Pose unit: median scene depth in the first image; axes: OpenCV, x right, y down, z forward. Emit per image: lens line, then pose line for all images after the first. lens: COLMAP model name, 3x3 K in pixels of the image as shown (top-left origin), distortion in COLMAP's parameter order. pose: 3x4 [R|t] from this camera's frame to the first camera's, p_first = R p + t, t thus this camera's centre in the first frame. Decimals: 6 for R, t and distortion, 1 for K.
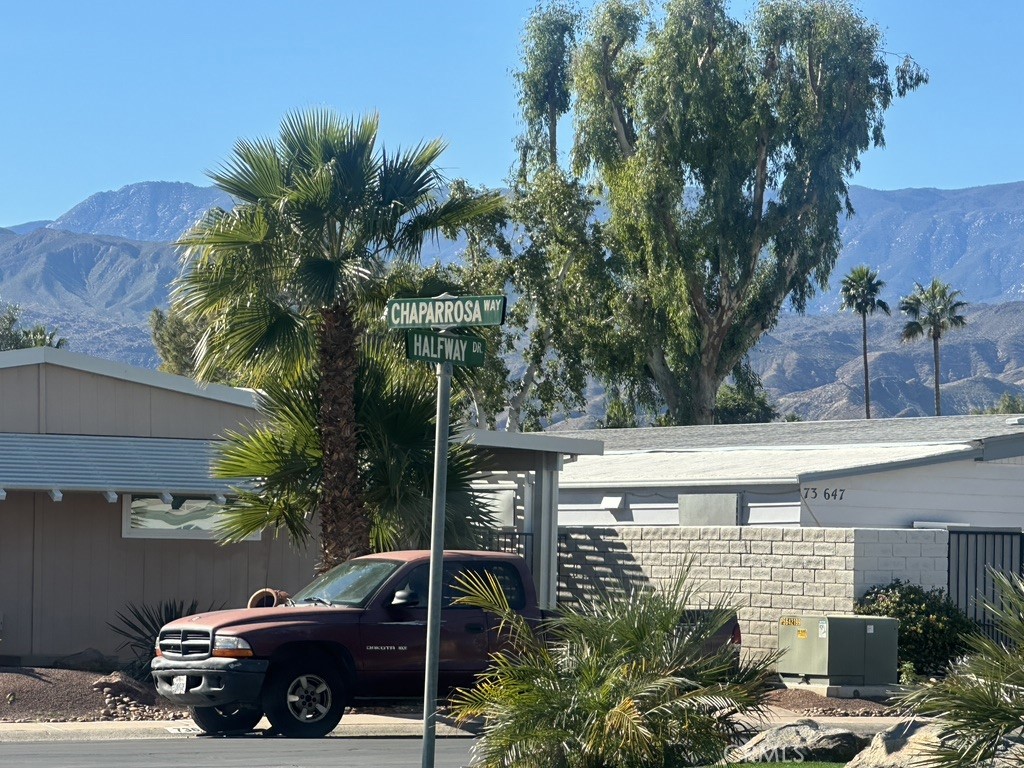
lens RADIAL K [[4138.5, 0, 512.1], [0, 4138.5, 384.2], [0, 0, 1]] dist [-0.252193, 0.000000]
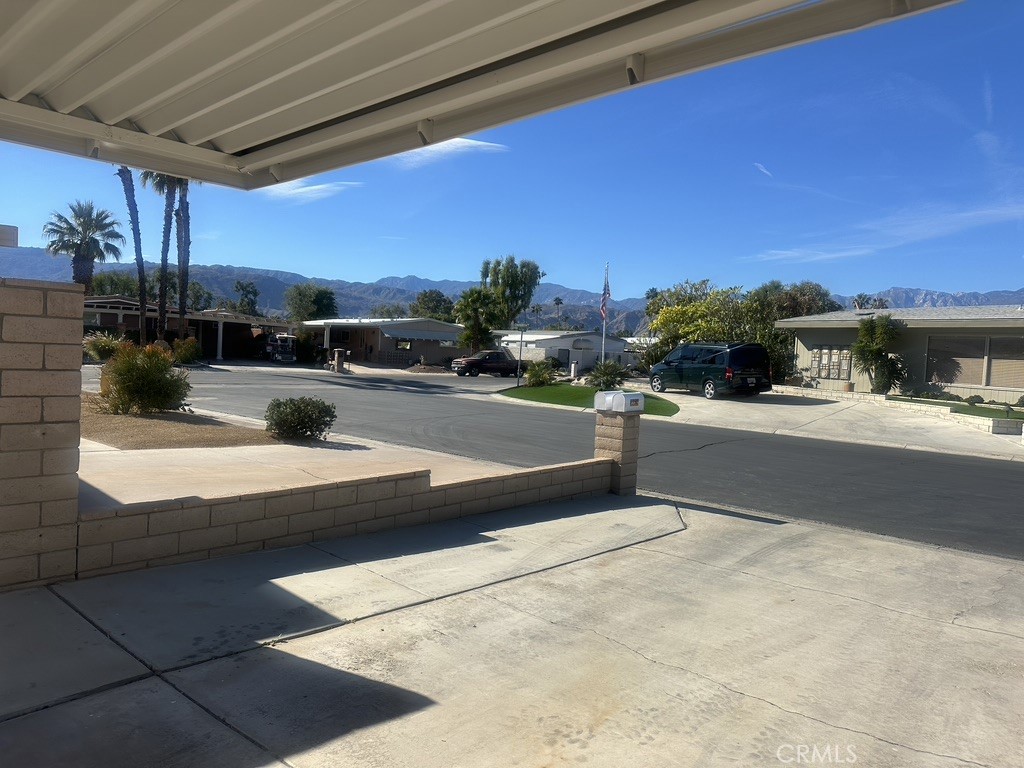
lens RADIAL K [[717.1, 0, 512.6], [0, 717.1, 385.3], [0, 0, 1]] dist [0.023920, -0.005638]
pose [[0.996511, 0.028180, 0.078565, -0.032192], [-0.035505, 0.994989, 0.093463, -0.006954], [-0.075537, -0.095926, 0.992518, -0.093711]]
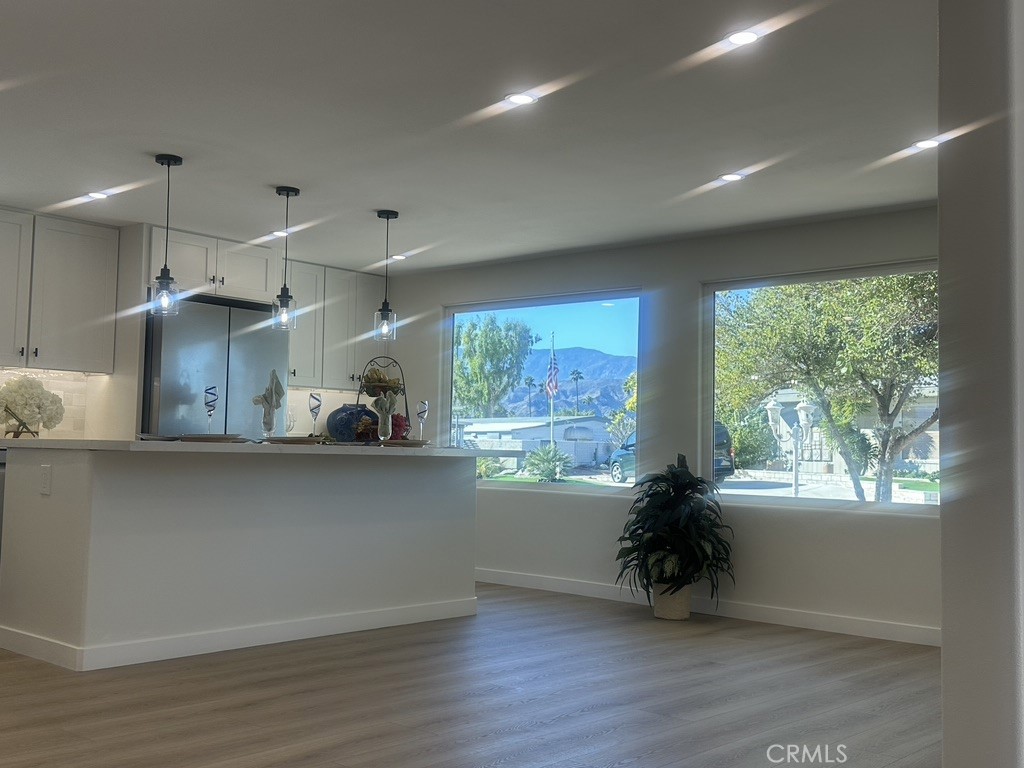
lens RADIAL K [[1091.0, 0, 513.6], [0, 1091.0, 382.7], [0, 0, 1]] dist [0.105716, 0.000000]
pose [[0.997574, 0.008068, 0.069147, -0.011242], [-0.006876, 0.999824, -0.017464, -0.006520], [-0.069276, 0.016946, 0.997454, -0.181926]]
